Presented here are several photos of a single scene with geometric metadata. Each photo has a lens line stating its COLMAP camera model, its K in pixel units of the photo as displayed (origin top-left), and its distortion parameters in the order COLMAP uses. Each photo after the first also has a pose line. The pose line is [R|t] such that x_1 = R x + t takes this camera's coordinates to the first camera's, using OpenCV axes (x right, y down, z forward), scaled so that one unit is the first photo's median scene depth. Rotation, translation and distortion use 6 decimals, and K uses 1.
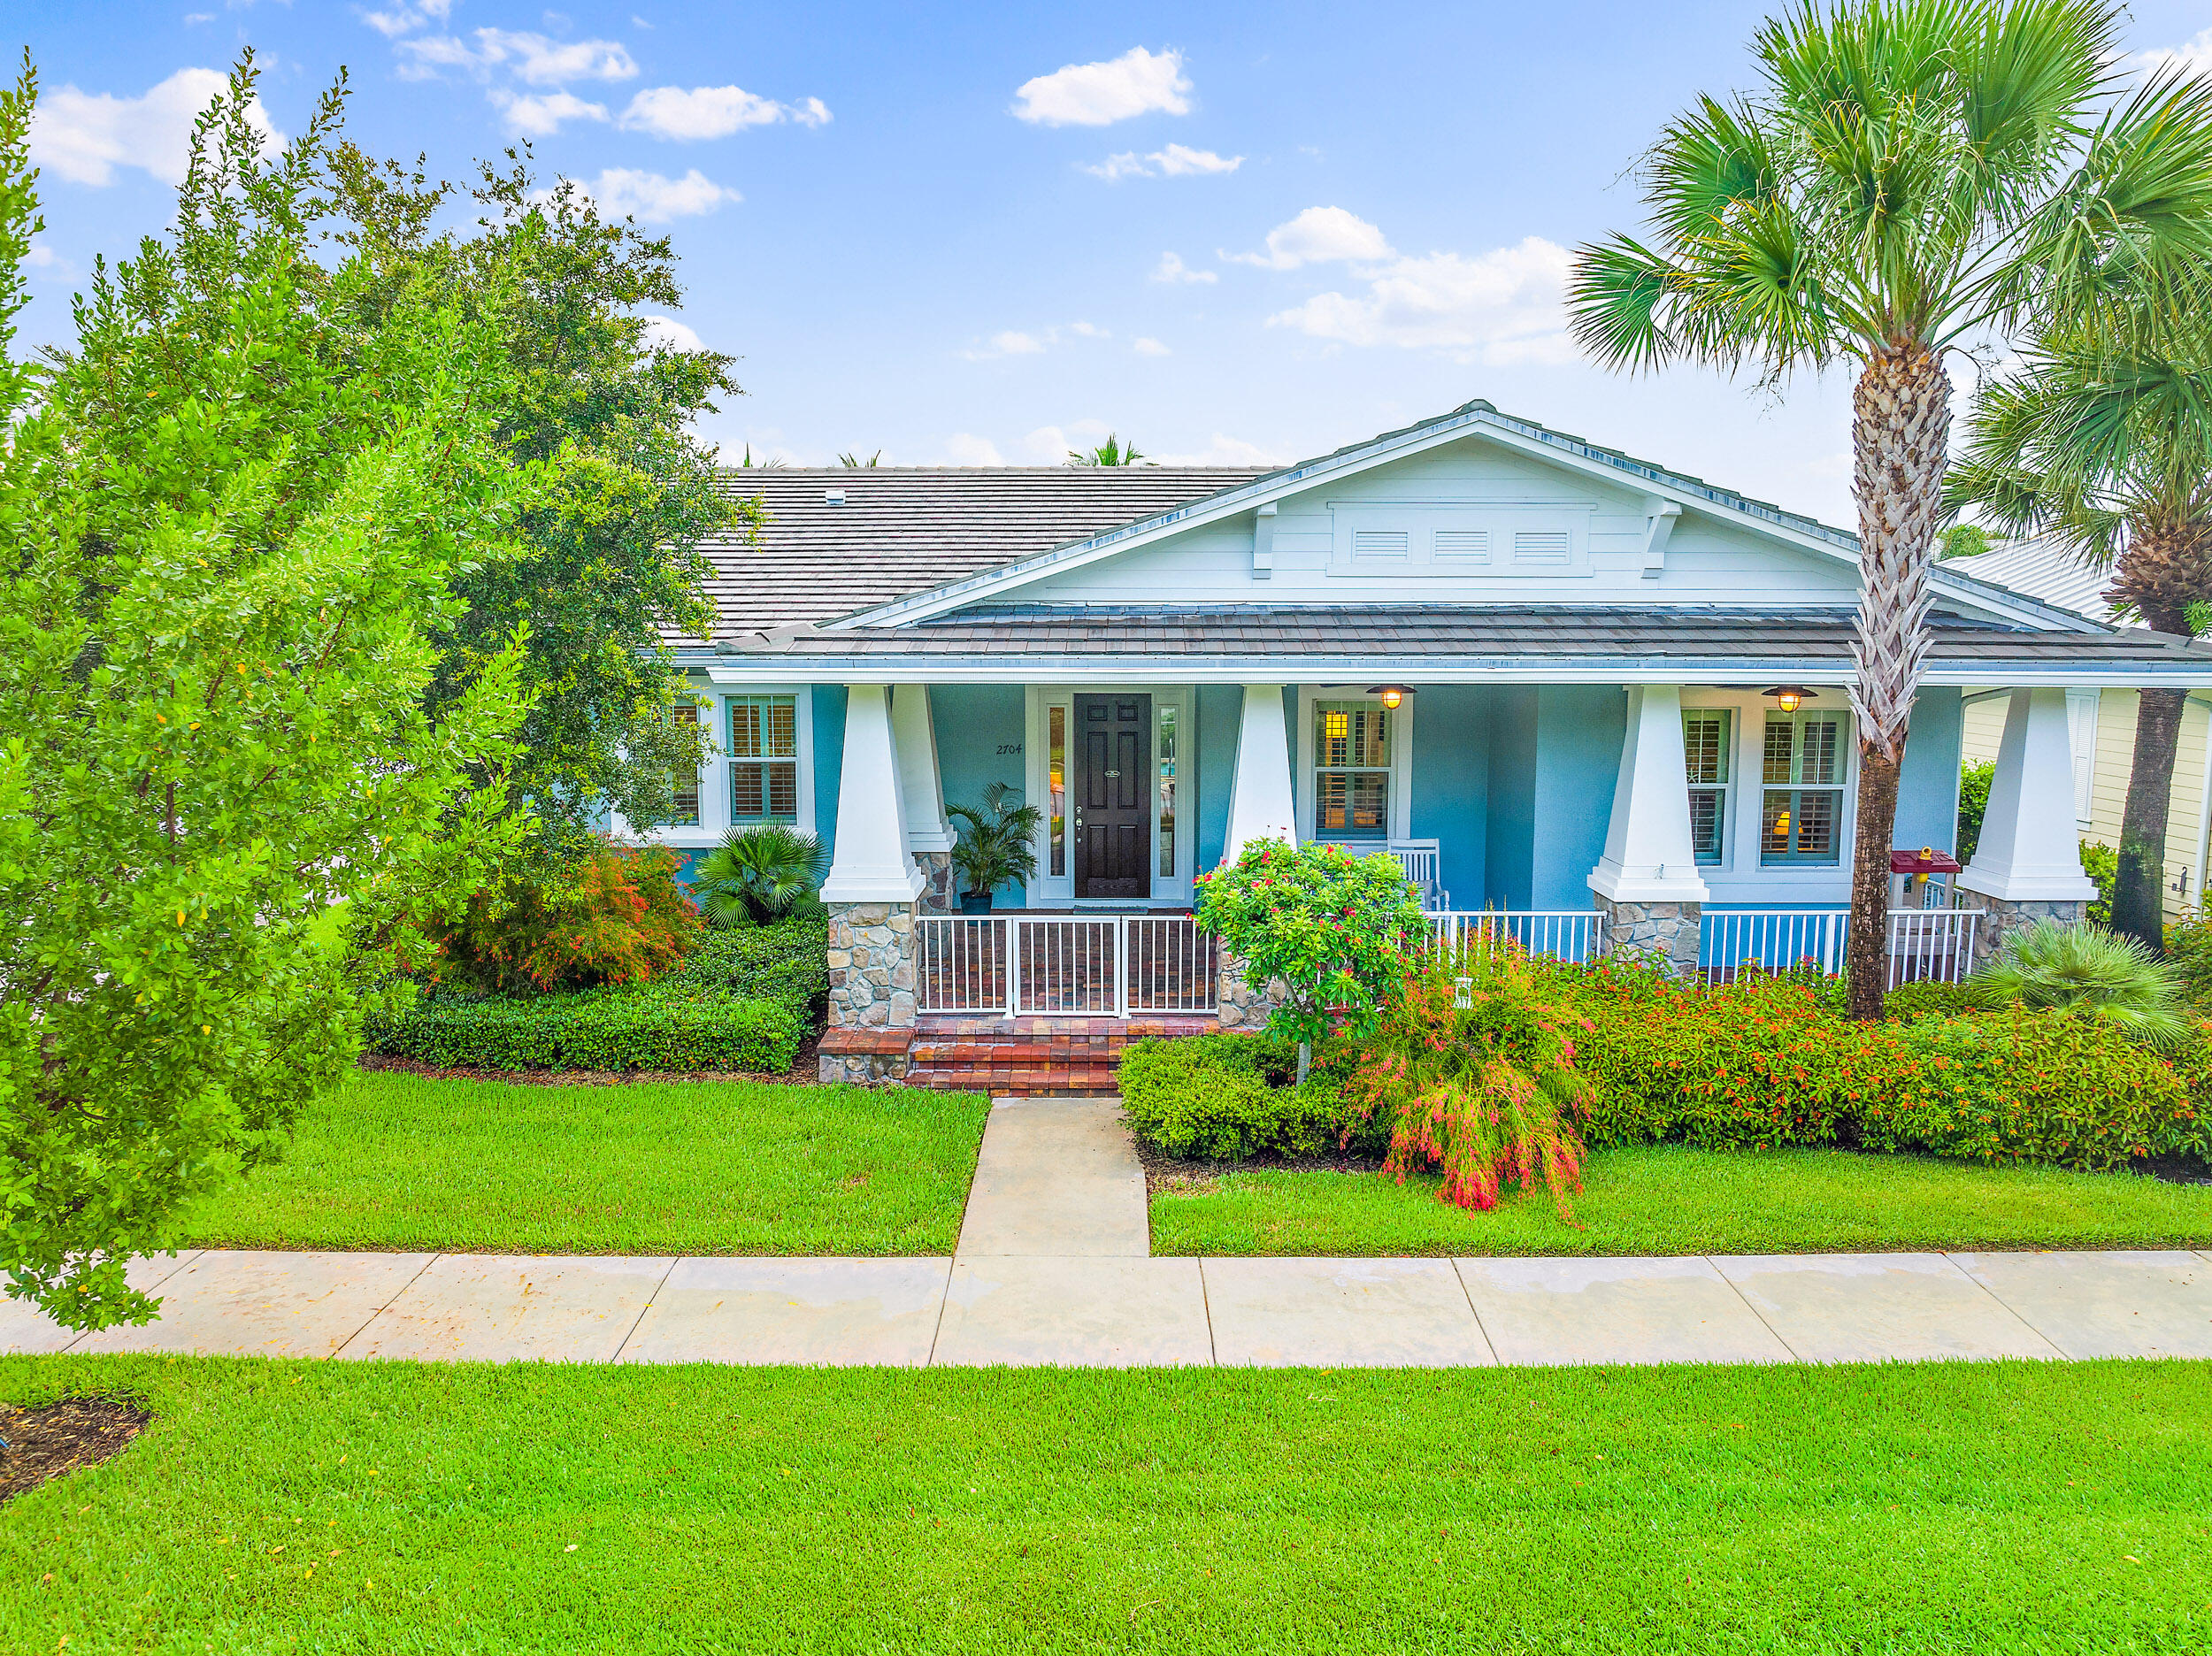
lens RADIAL K [[1576.0, 0, 1099.8], [0, 1576.0, 821.6], [0, 0, 1]] dist [-0.035143, 0.008324]
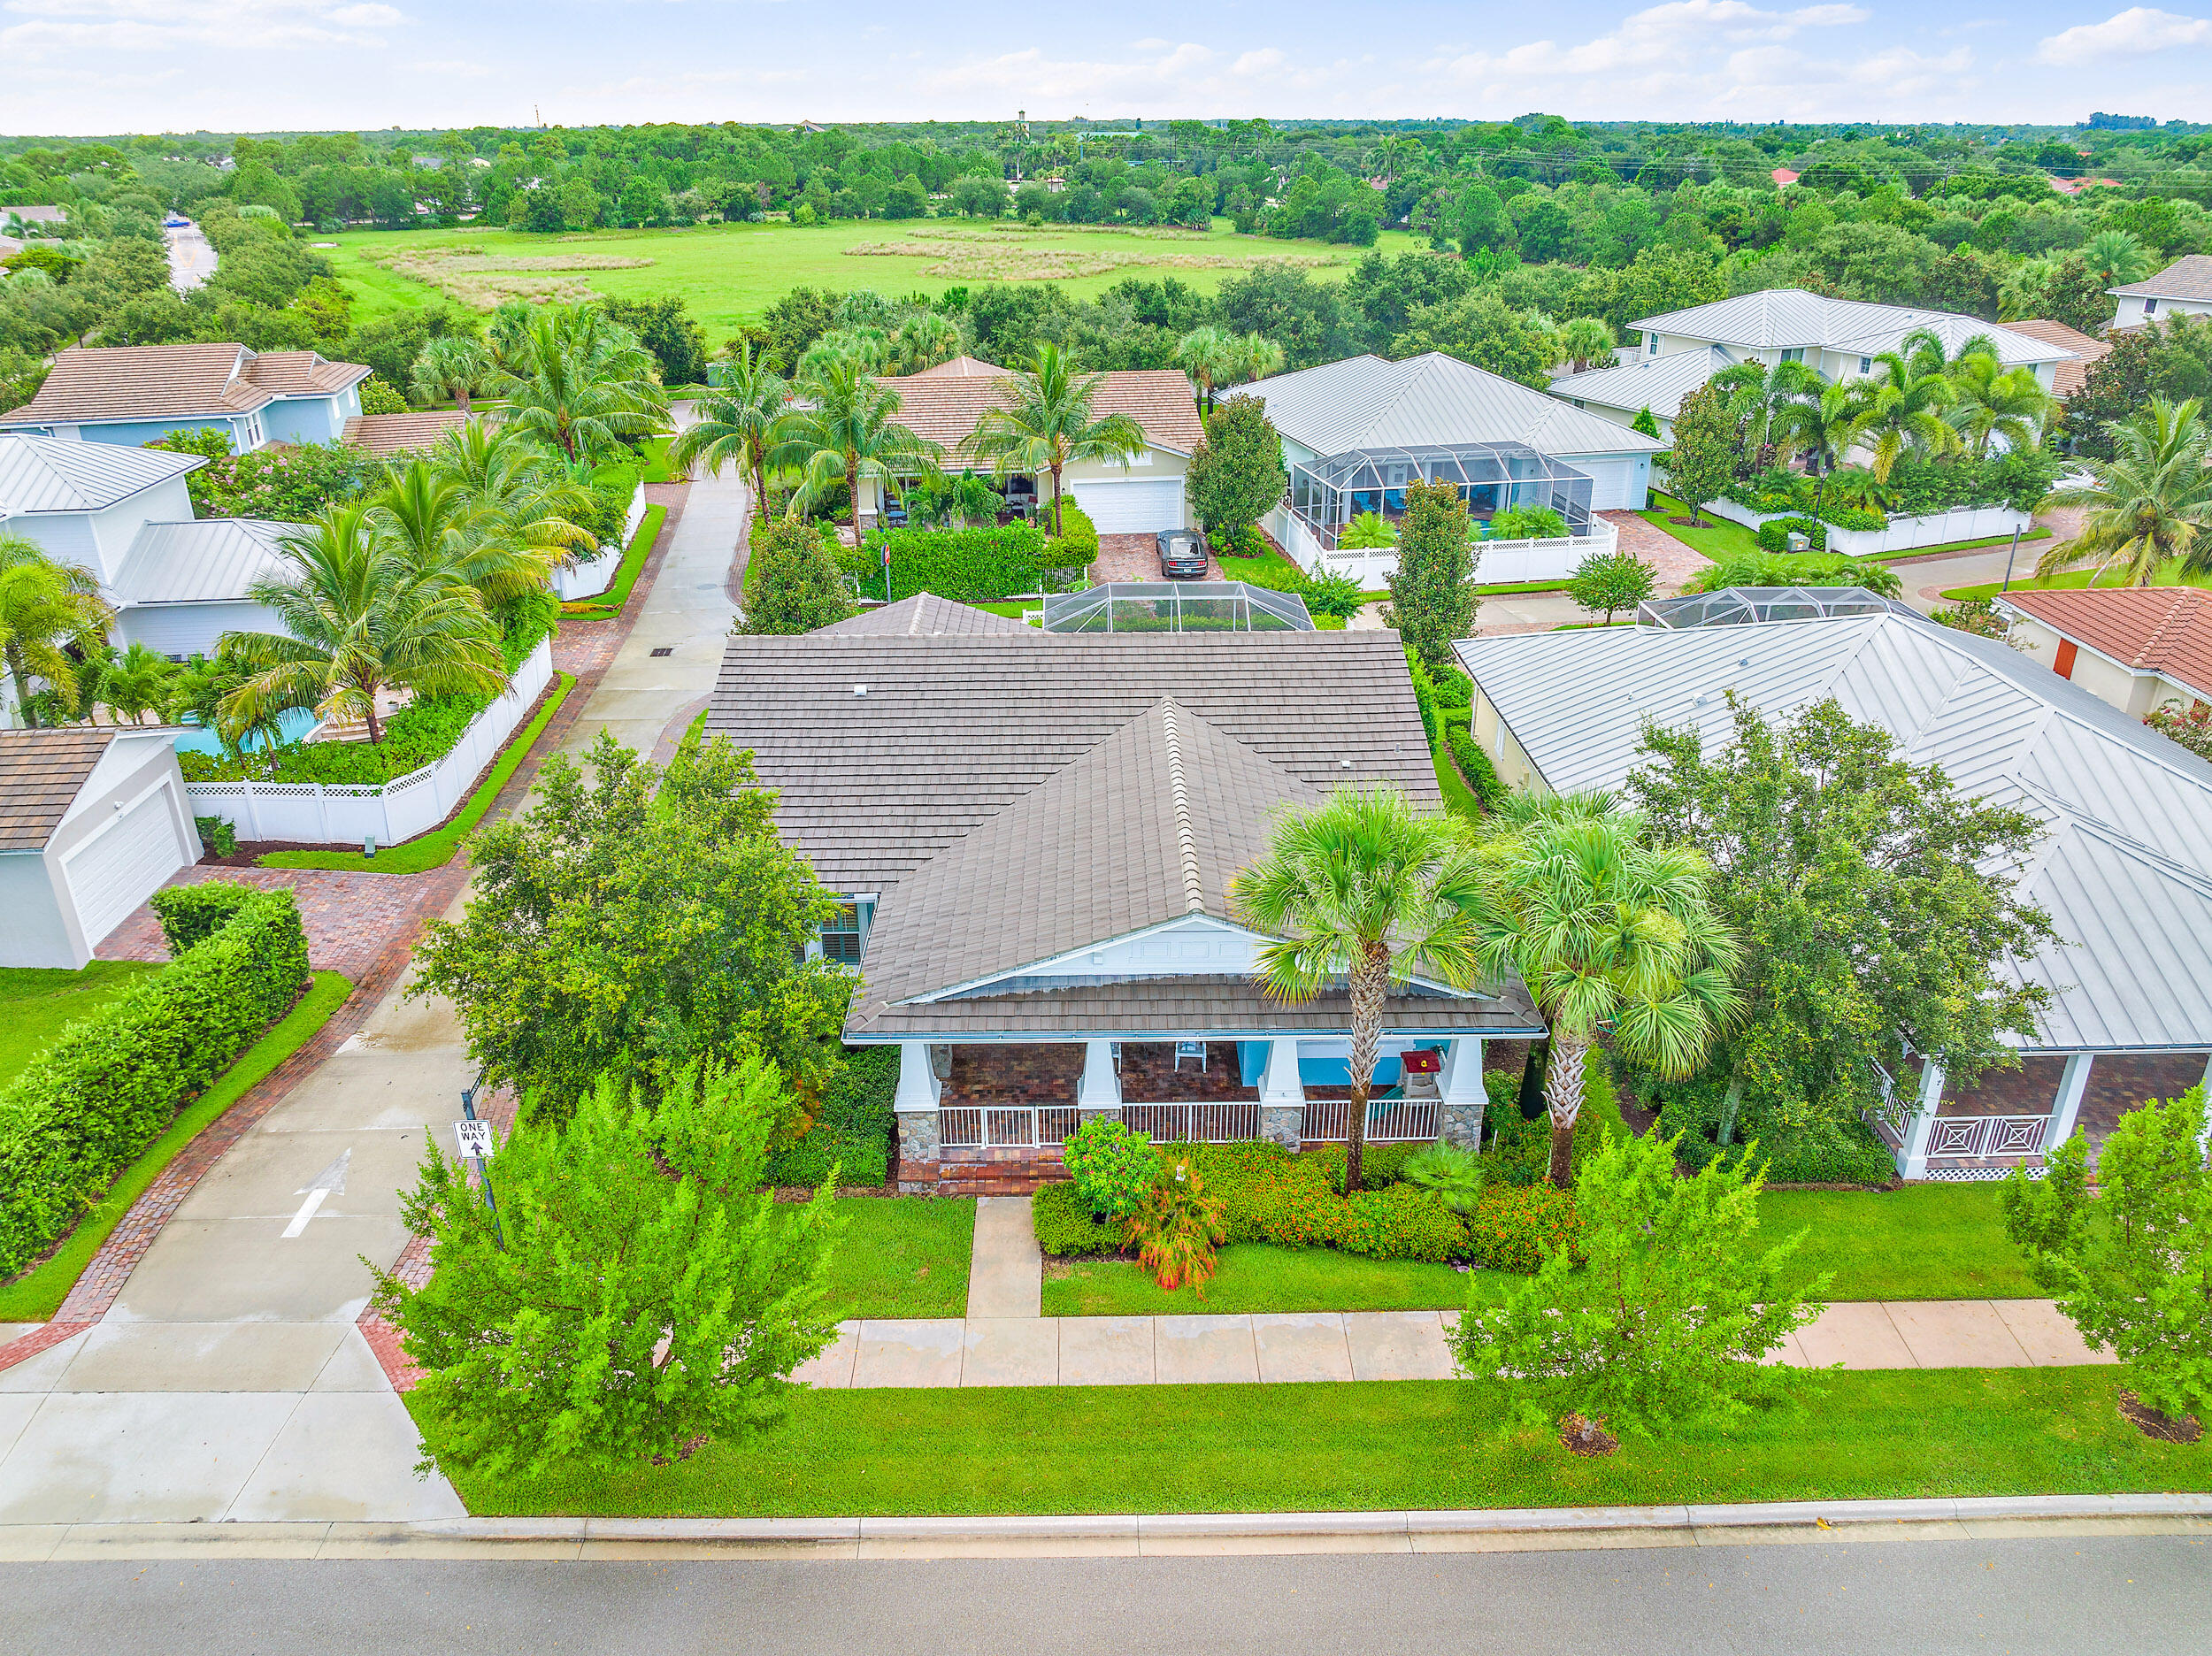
lens RADIAL K [[1576.0, 0, 1099.8], [0, 1576.0, 821.6], [0, 0, 1]] dist [-0.035143, 0.008324]
pose [[0.999774, -0.014547, 0.015489, 0.090517], [0.009359, 0.955860, 0.293674, -1.136207], [-0.019078, -0.293463, 0.955780, -1.121942]]
